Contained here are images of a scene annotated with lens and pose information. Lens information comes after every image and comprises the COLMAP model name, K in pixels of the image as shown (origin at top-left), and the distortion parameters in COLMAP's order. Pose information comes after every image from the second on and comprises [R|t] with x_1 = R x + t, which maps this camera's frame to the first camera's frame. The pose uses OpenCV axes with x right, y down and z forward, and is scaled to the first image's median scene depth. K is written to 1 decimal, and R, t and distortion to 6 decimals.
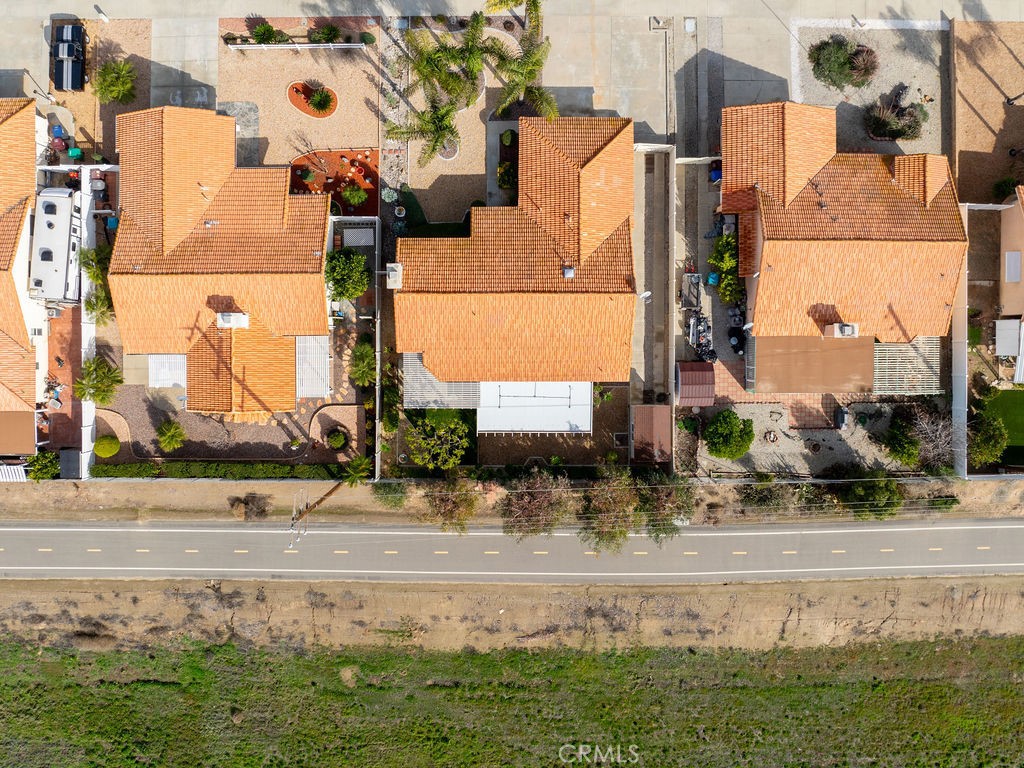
lens RADIAL K [[722.2, 0, 512.0], [0, 722.2, 384.0], [0, 0, 1]] dist [-0.037678, -0.003685]
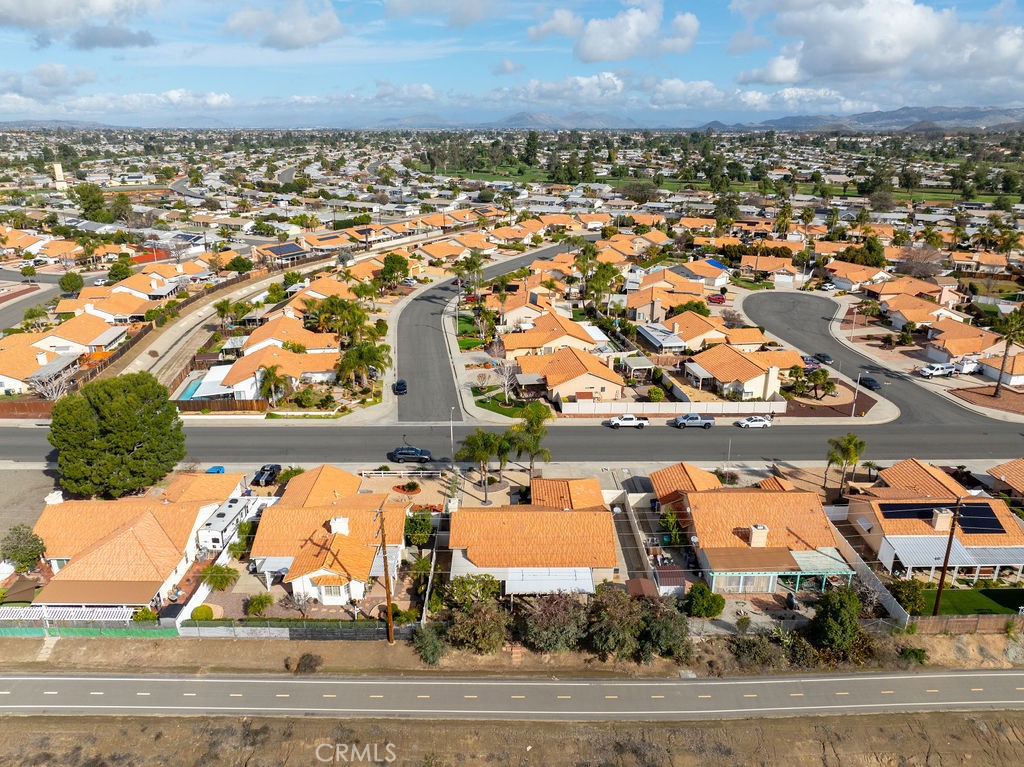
lens RADIAL K [[722.2, 0, 512.0], [0, 722.2, 383.5], [0, 0, 1]] dist [-0.037678, -0.003685]
pose [[0.999931, -0.005028, 0.010614, -0.045883], [0.011684, 0.333844, -0.942556, 1.080020], [0.001196, 0.942615, 0.333880, 0.209703]]
